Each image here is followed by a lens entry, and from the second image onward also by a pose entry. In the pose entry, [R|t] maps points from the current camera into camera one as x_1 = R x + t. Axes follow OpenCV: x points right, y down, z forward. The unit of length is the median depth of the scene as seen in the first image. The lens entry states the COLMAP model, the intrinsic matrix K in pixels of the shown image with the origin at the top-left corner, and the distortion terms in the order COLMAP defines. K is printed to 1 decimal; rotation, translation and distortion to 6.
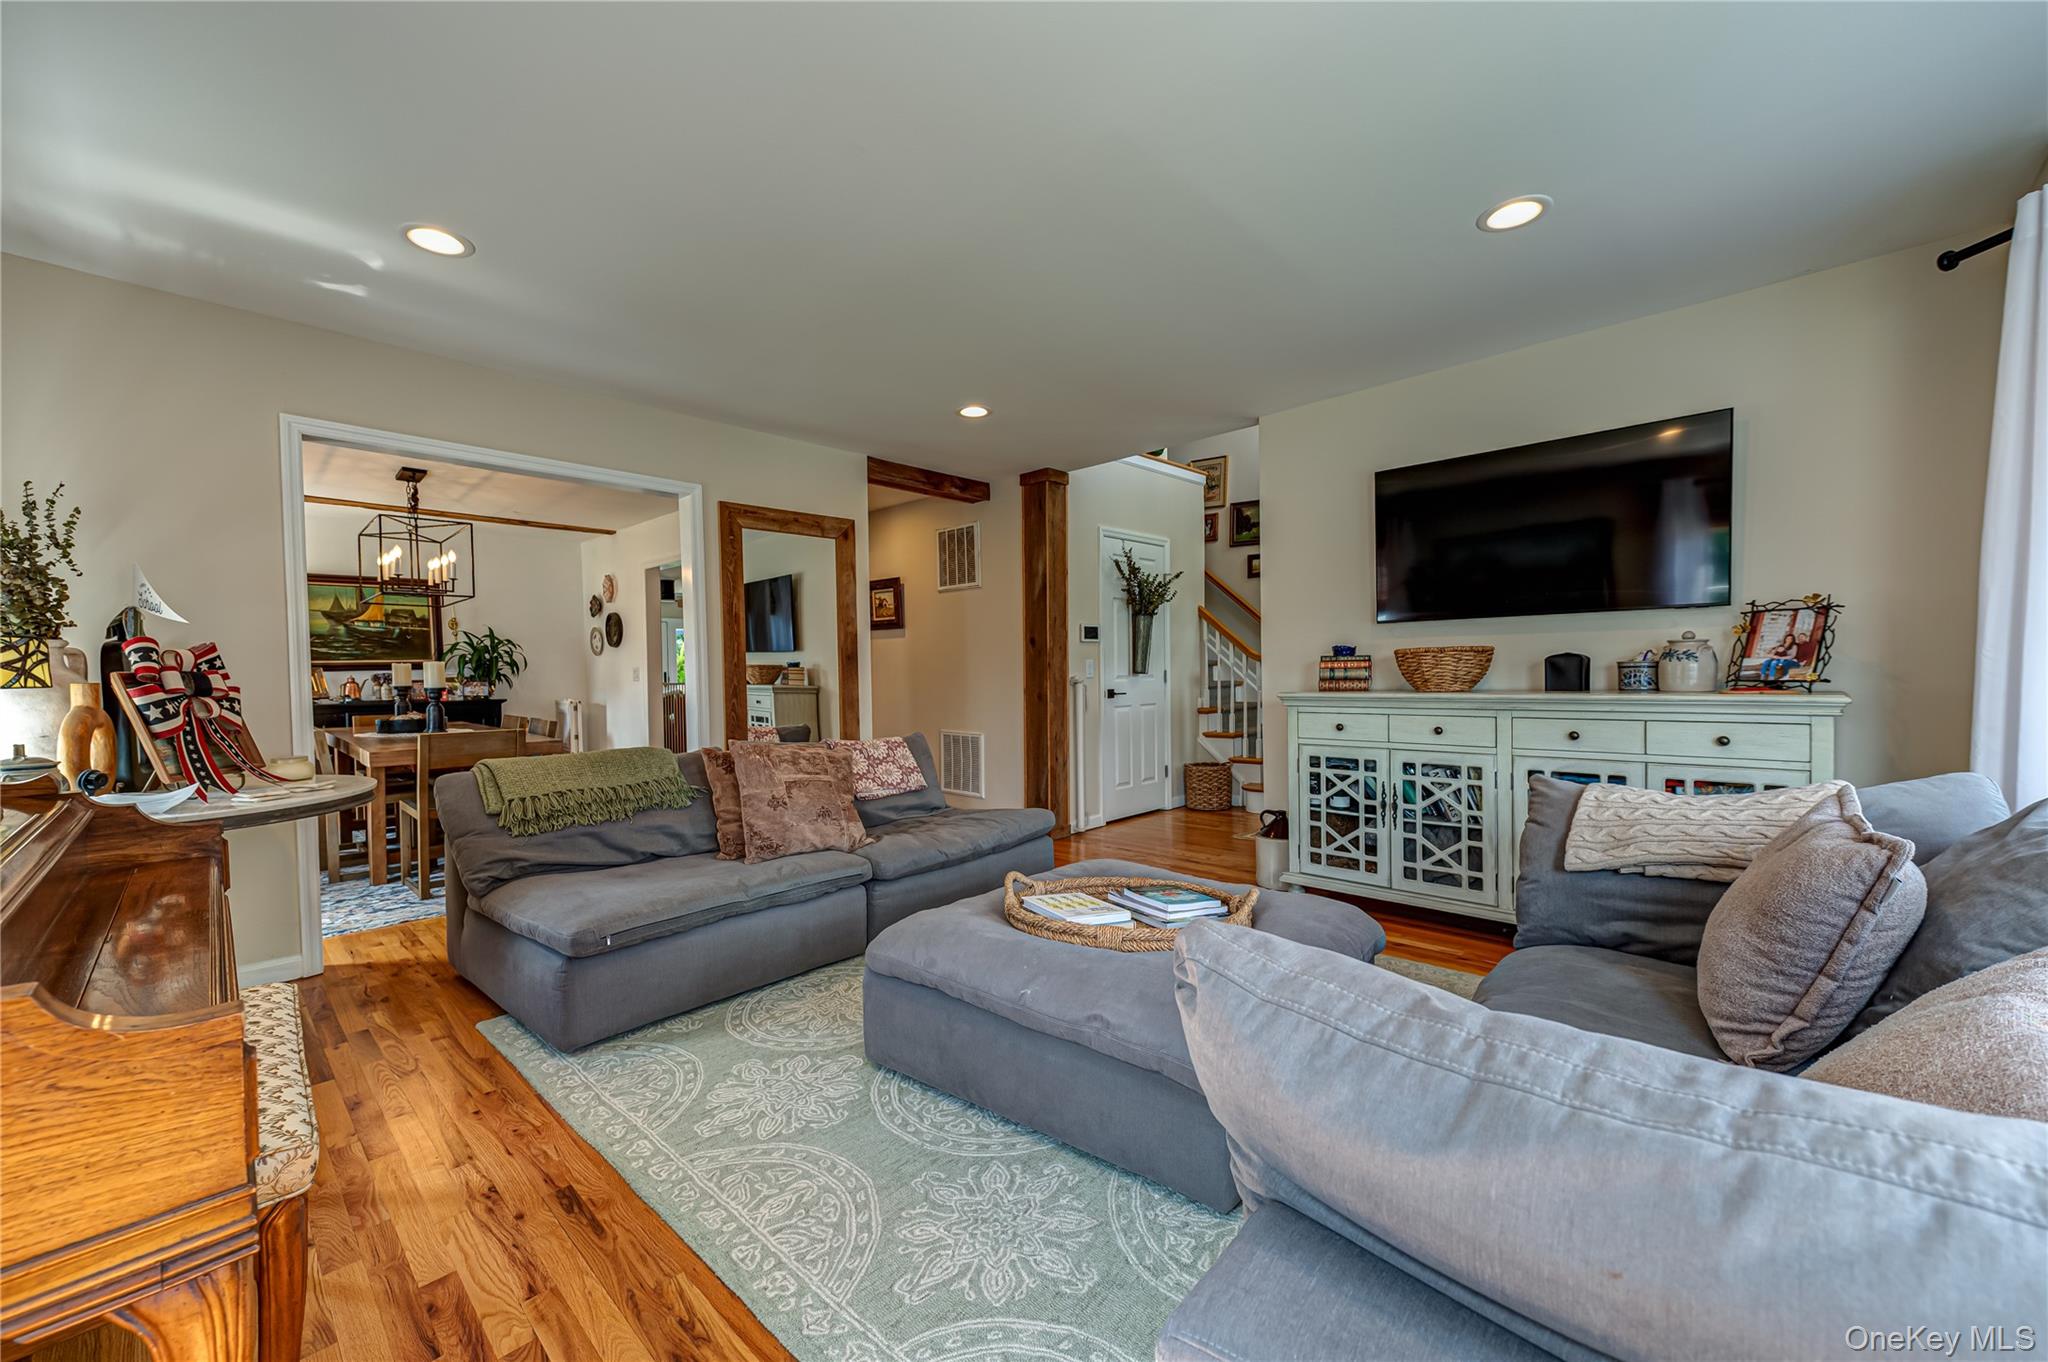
lens RADIAL K [[784.2, 0, 1020.9], [0, 784.2, 688.2], [0, 0, 1]] dist [-0.000430, -0.000053]
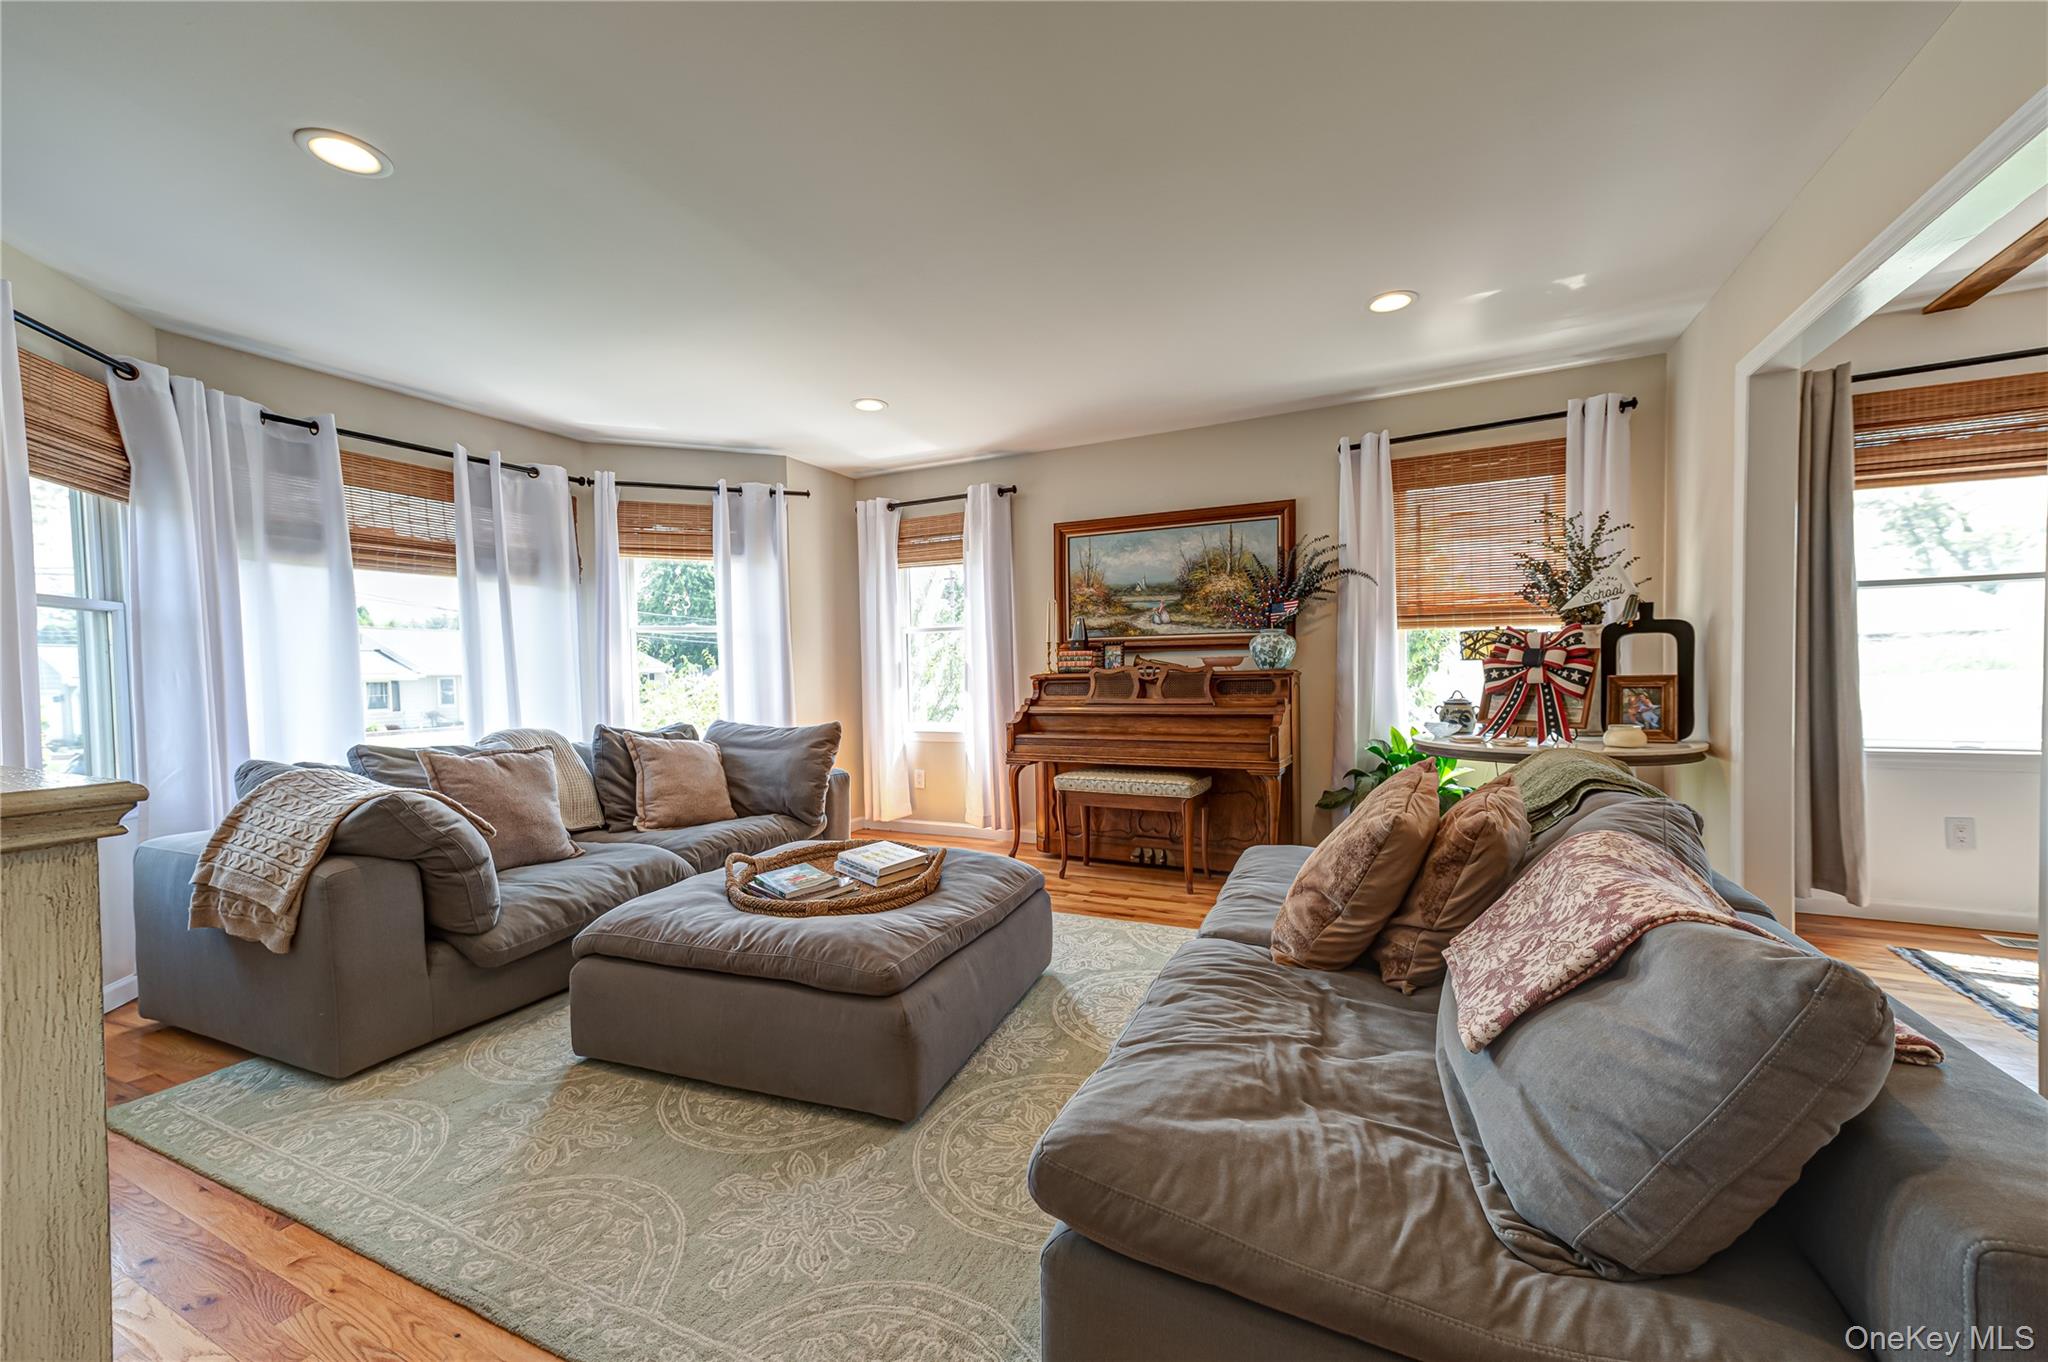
lens RADIAL K [[784.2, 0, 1020.9], [0, 784.2, 688.2], [0, 0, 1]] dist [-0.000430, -0.000053]
pose [[-0.955171, 0.041825, -0.293086, 0.112349], [0.026846, 0.998128, 0.054946, -0.028749], [0.294836, 0.044615, -0.954506, 1.169910]]
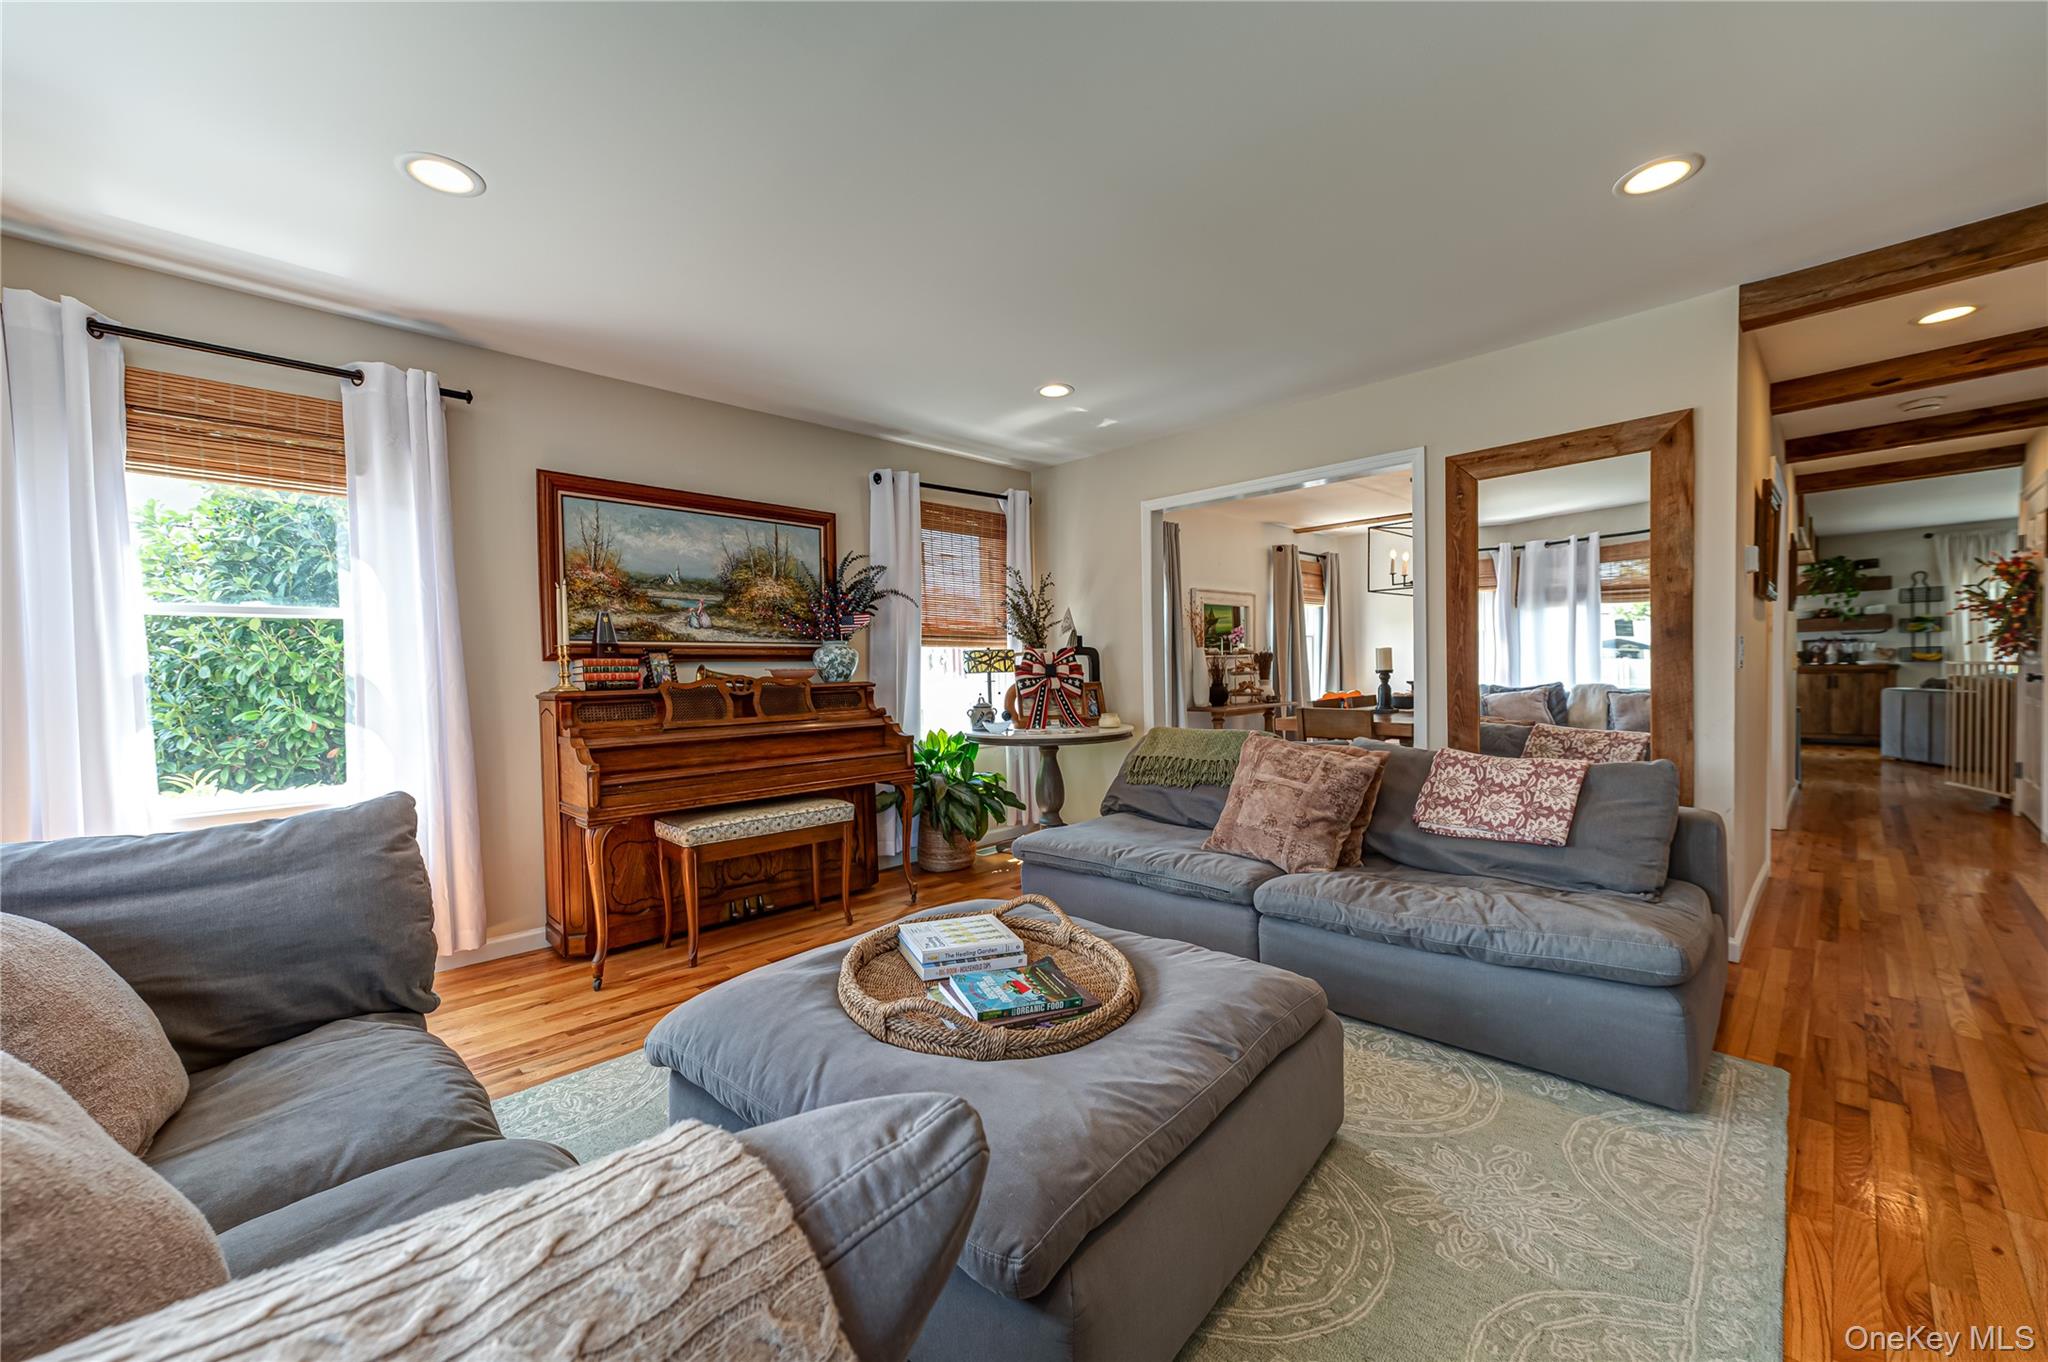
lens RADIAL K [[784.2, 0, 1020.9], [0, 784.2, 688.2], [0, 0, 1]] dist [-0.000430, -0.000053]
pose [[-0.032934, 0.038301, -0.998723, 0.491806], [-0.002864, 0.999258, 0.038416, -0.019830], [0.999453, 0.004126, -0.032799, 0.567741]]
